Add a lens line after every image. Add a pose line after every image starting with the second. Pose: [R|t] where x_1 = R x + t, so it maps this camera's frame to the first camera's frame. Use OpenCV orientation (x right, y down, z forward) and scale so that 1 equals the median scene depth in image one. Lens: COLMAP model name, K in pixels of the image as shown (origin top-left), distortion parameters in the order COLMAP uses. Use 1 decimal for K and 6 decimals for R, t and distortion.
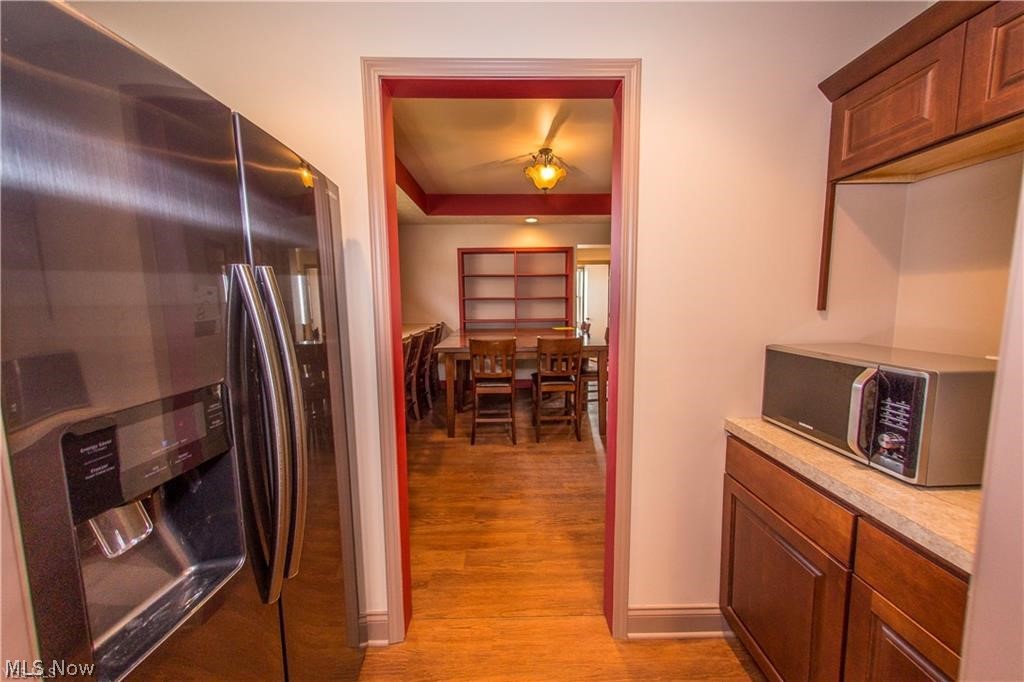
lens RADIAL K [[353.6, 0, 513.0], [0, 353.6, 336.4], [0, 0, 1]] dist [-0.000085, -0.000007]
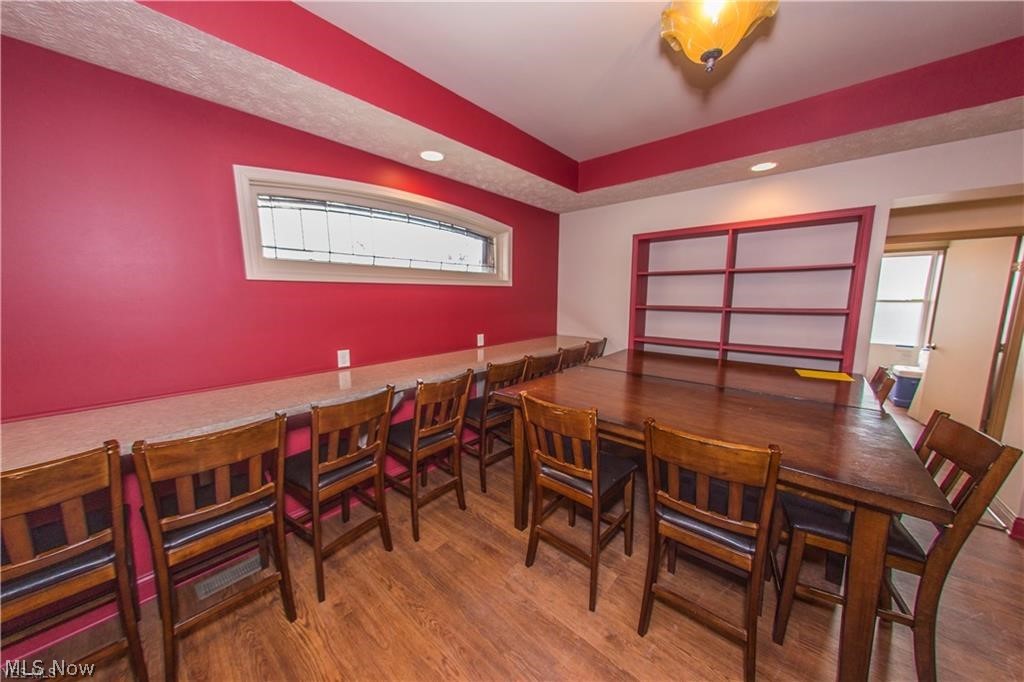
lens RADIAL K [[339.4, 0, 512.3], [0, 339.4, 346.4], [0, 0, 1]] dist [0.000013, 0.000009]
pose [[0.753271, 0.106790, -0.648983, 0.121015], [-0.075449, 0.994247, 0.076030, -0.063453], [0.653368, -0.008306, 0.756995, 0.336917]]
